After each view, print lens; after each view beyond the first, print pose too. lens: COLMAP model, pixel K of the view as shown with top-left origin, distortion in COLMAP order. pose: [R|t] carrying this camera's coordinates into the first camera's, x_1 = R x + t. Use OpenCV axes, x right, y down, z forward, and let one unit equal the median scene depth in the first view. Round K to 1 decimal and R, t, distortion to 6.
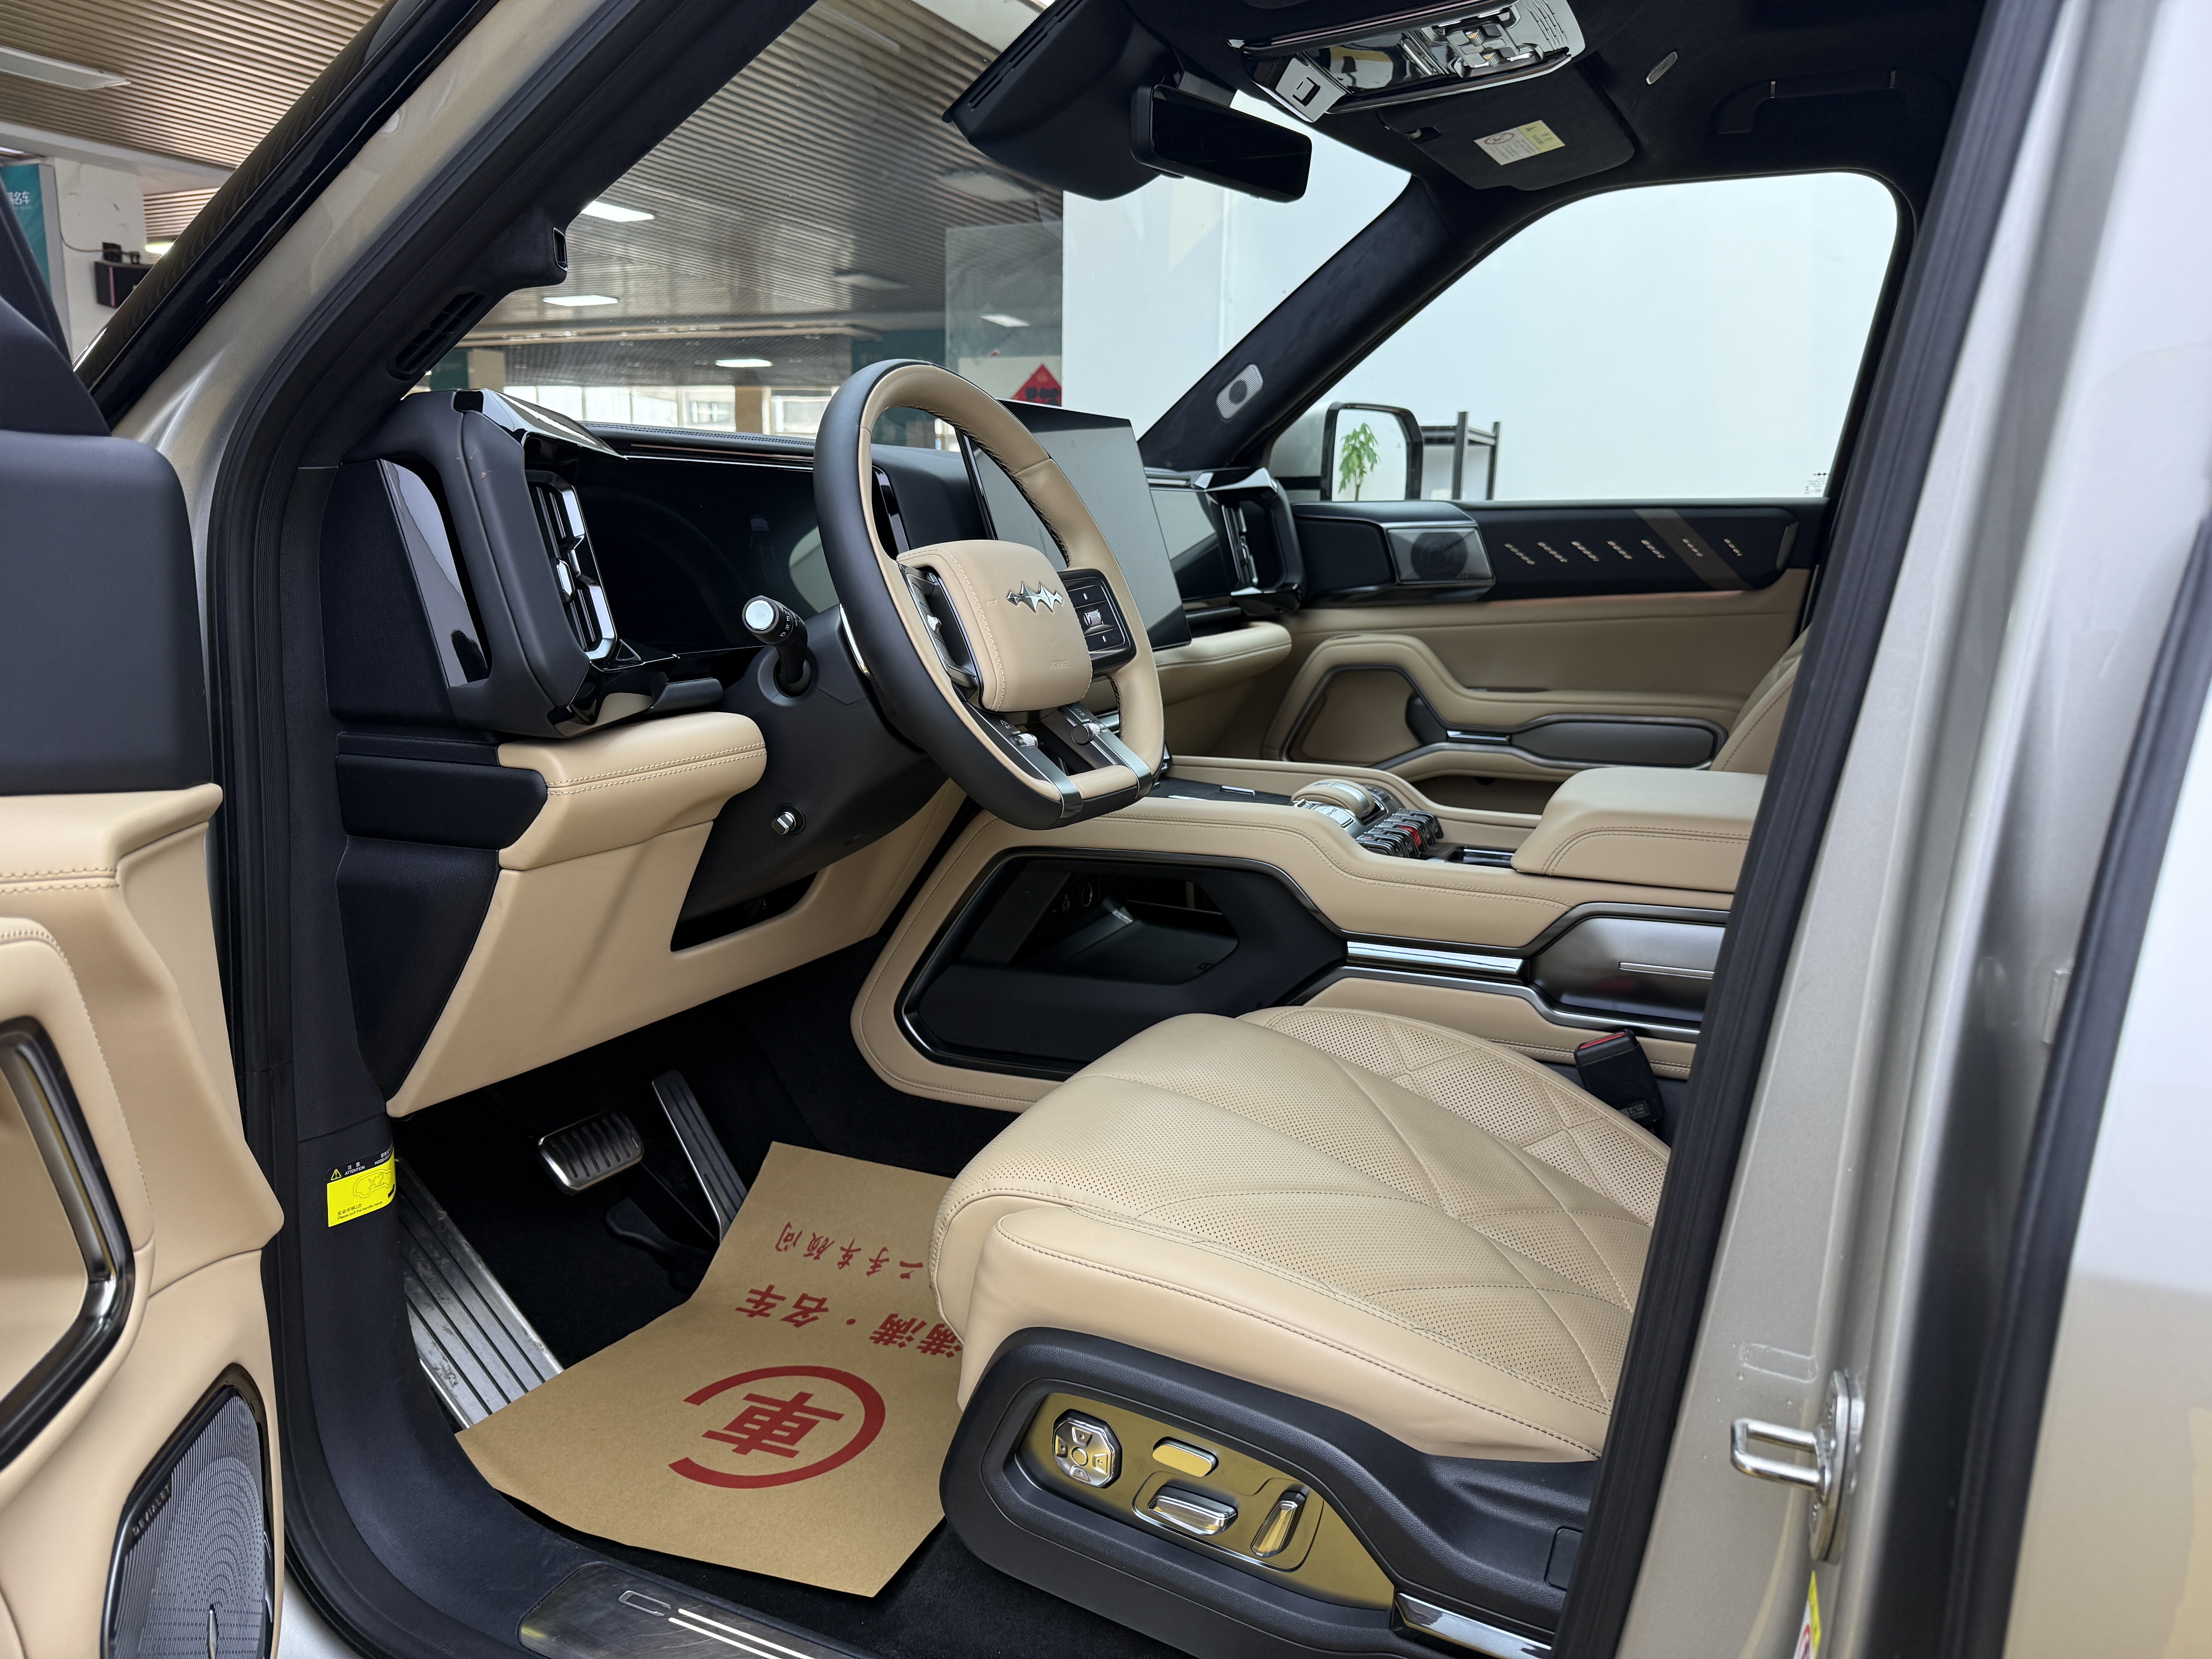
lens RADIAL K [[1539.9, 0, 1106.0], [0, 1539.9, 829.5], [0, 0, 1]] dist [0.127425, -0.193382]
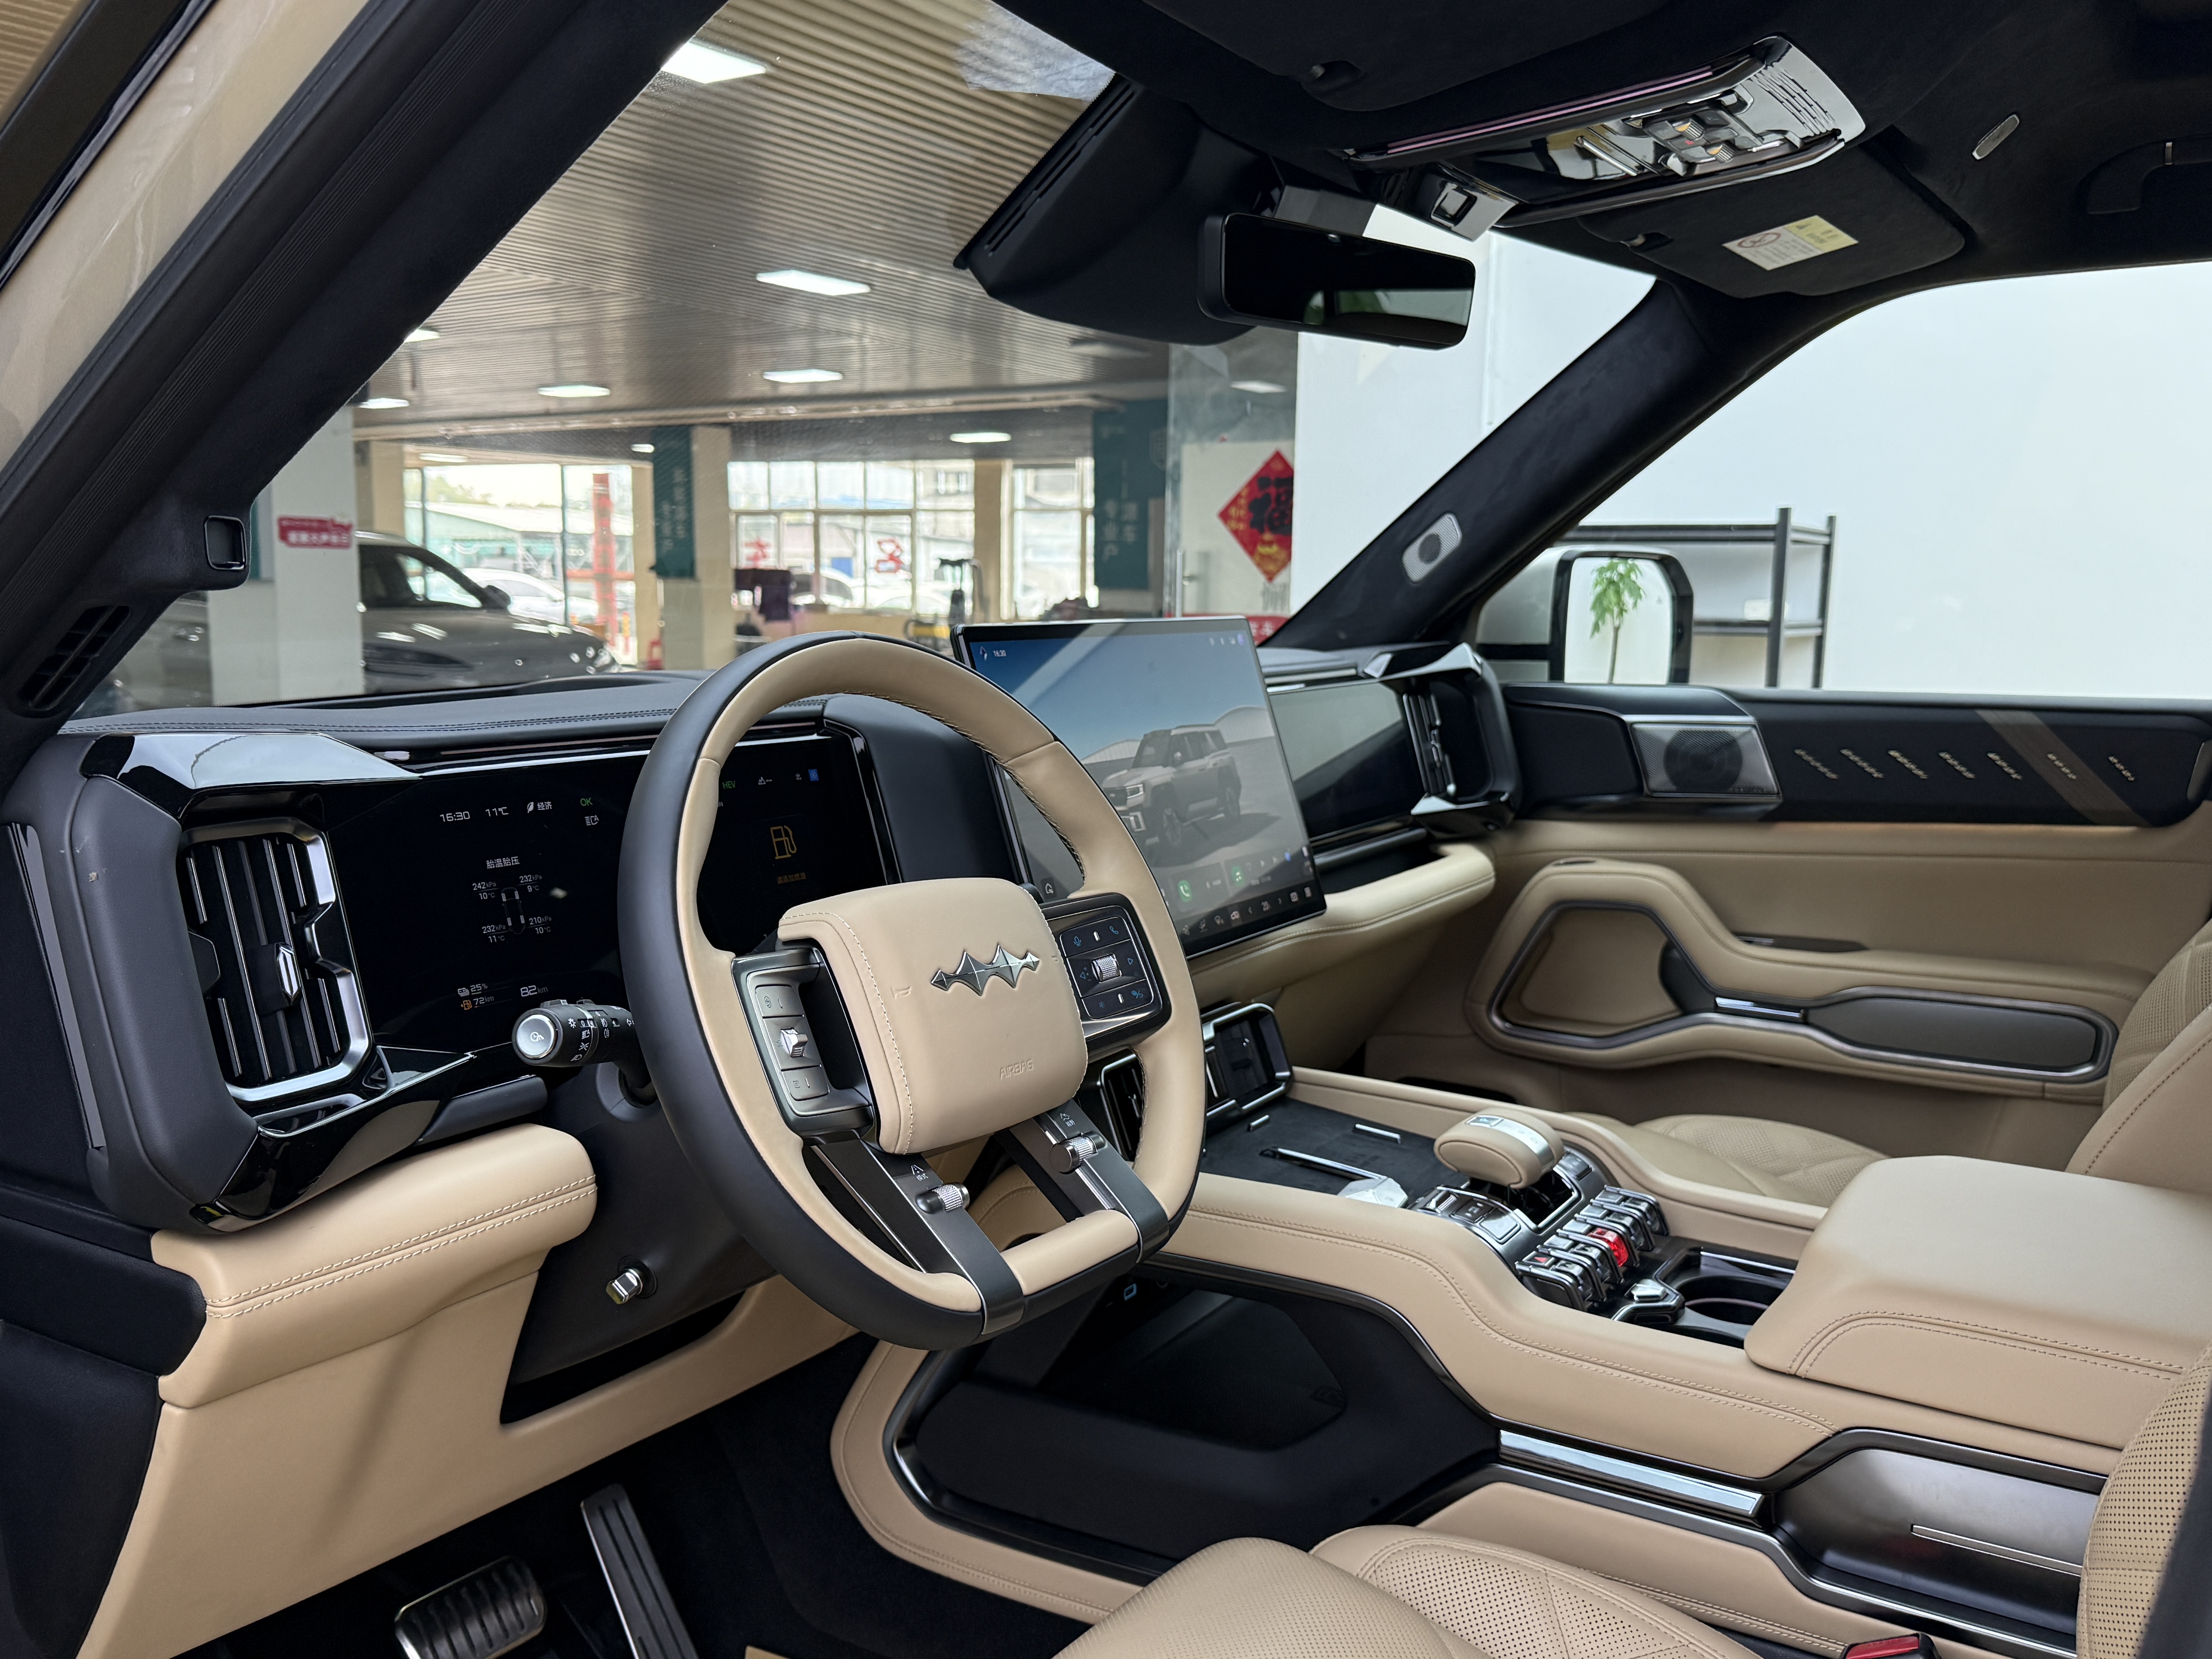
lens RADIAL K [[1717.5, 0, 1114.0], [0, 1717.5, 828.8], [0, 0, 1]] dist [0.002416, -0.004212]
pose [[0.986176, 0.015576, -0.164970, 0.097512], [-0.024129, 0.998459, -0.049969, -0.129504], [0.163937, 0.053258, 0.985032, 0.195929]]
